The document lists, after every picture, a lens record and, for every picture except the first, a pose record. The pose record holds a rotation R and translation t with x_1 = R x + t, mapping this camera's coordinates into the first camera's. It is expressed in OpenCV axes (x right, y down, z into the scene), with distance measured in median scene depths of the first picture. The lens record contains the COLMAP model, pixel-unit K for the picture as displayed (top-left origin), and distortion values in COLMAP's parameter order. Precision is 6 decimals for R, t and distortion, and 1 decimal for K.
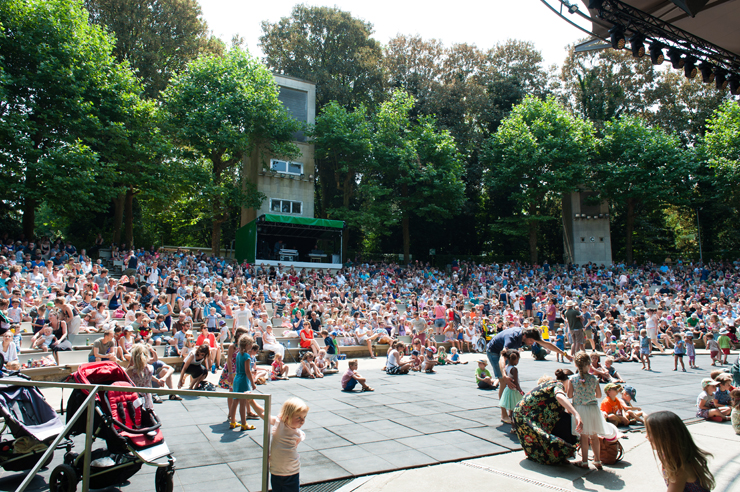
lens RADIAL K [[496.8, 0, 375.3], [0, 496.8, 247.9], [0, 0, 1]] dist [0.003241, 0.002139]
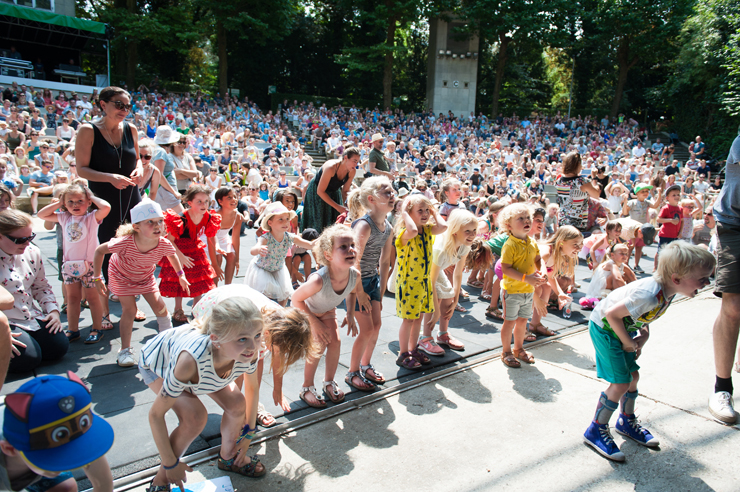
lens RADIAL K [[507.3, 0, 374.4], [0, 507.3, 245.4], [0, 0, 1]] dist [0.001535, 0.002334]
pose [[0.980624, 0.008812, 0.195699, 0.139657], [-0.060973, 0.963095, 0.262165, 0.029557], [-0.186167, -0.269018, 0.944972, 0.146798]]
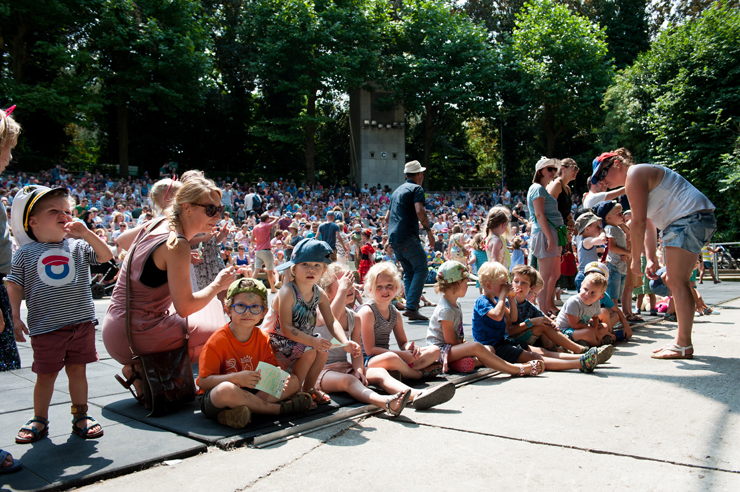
lens RADIAL K [[607.0, 0, 370.0], [0, 607.0, 246.0], [0, 0, 1]] dist [-0.032445, 0.017443]
pose [[0.933973, -0.002929, 0.357331, 0.081045], [-0.030945, 0.995547, 0.089043, 0.040940], [-0.356000, -0.094221, 0.929724, 0.120090]]
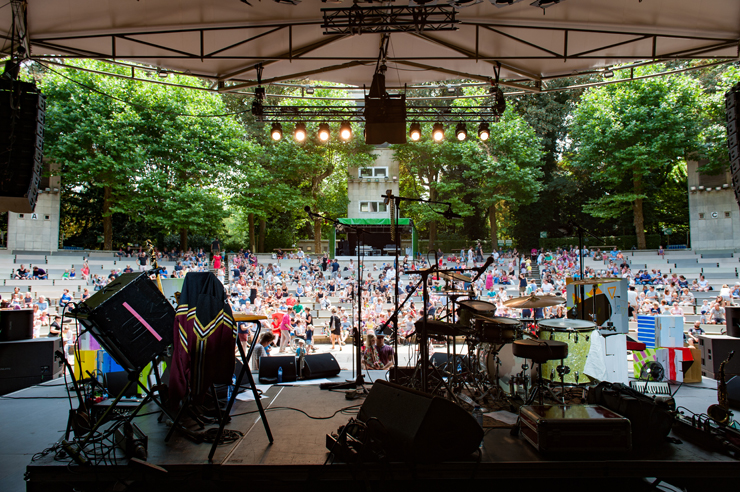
lens RADIAL K [[507.3, 0, 374.4], [0, 507.3, 245.4], [0, 0, 1]] dist [0.001535, 0.002334]
pose [[0.886653, -0.035366, -0.461081, 0.325172], [0.062274, 0.997121, 0.043270, -0.039771], [0.458223, -0.067079, 0.886302, -0.045799]]
